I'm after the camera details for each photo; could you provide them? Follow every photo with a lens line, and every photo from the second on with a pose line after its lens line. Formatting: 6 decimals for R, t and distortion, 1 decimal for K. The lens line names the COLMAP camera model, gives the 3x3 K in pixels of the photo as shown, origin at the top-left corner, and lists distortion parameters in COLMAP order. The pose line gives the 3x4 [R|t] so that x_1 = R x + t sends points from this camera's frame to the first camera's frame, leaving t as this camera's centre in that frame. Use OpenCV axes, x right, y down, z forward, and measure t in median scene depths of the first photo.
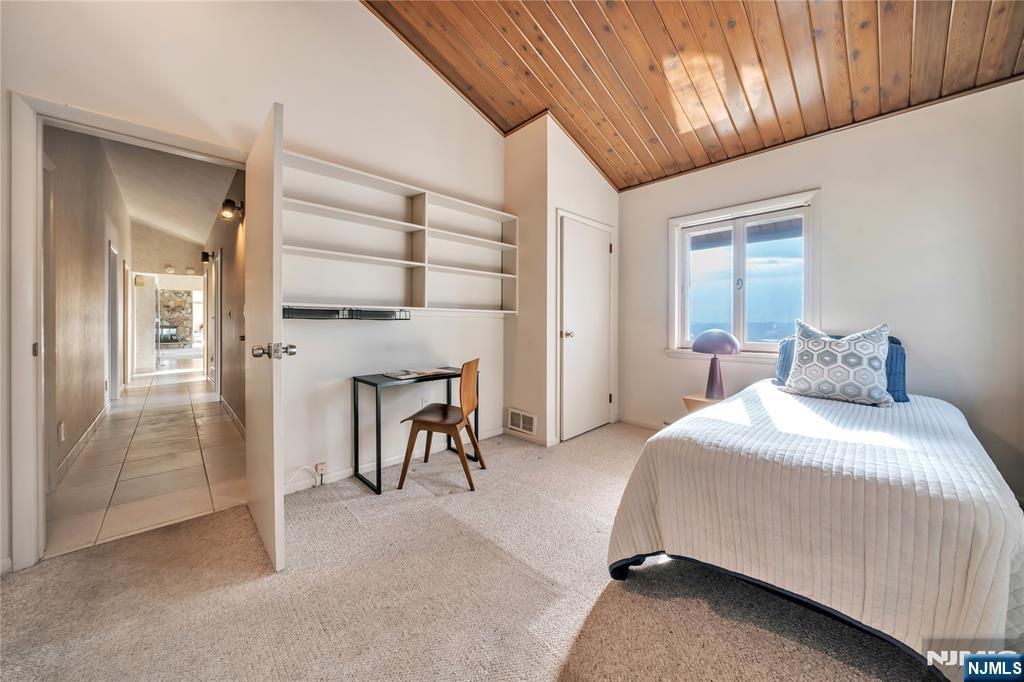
lens RADIAL K [[361.4, 0, 536.7], [0, 361.4, 327.2], [0, 0, 1]] dist [-0.008637, -0.000056]
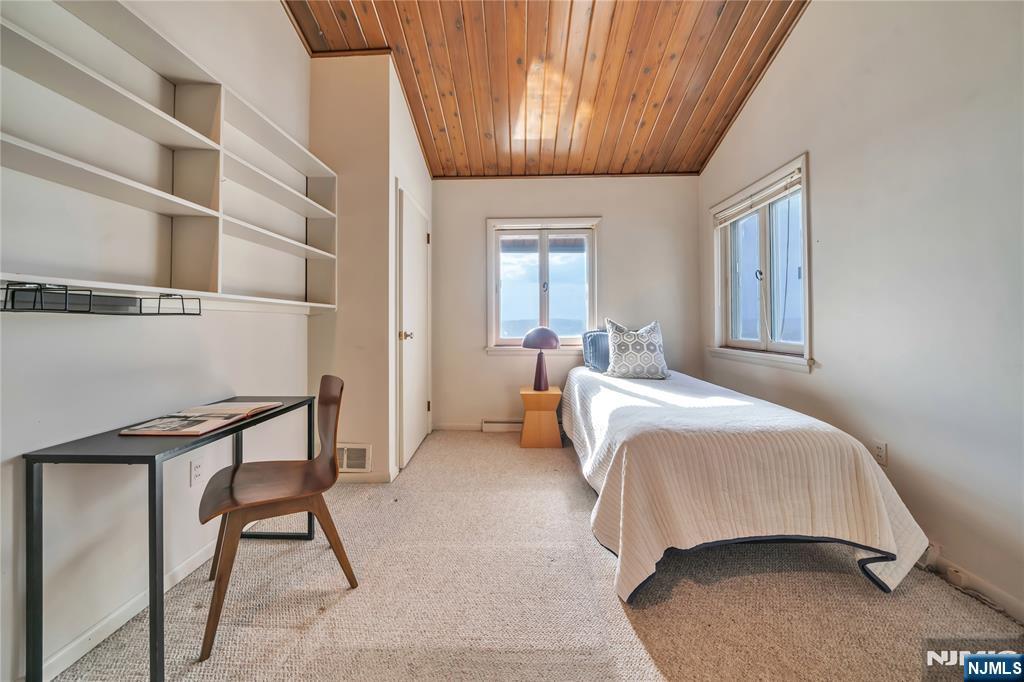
lens RADIAL K [[355.2, 0, 501.3], [0, 355.2, 320.2], [0, 0, 1]] dist [-0.002647, -0.000055]
pose [[0.735139, -0.000093, 0.677916, -0.321092], [0.013620, 0.999800, -0.014633, 0.000277], [-0.677780, 0.019991, 0.734993, 0.285391]]
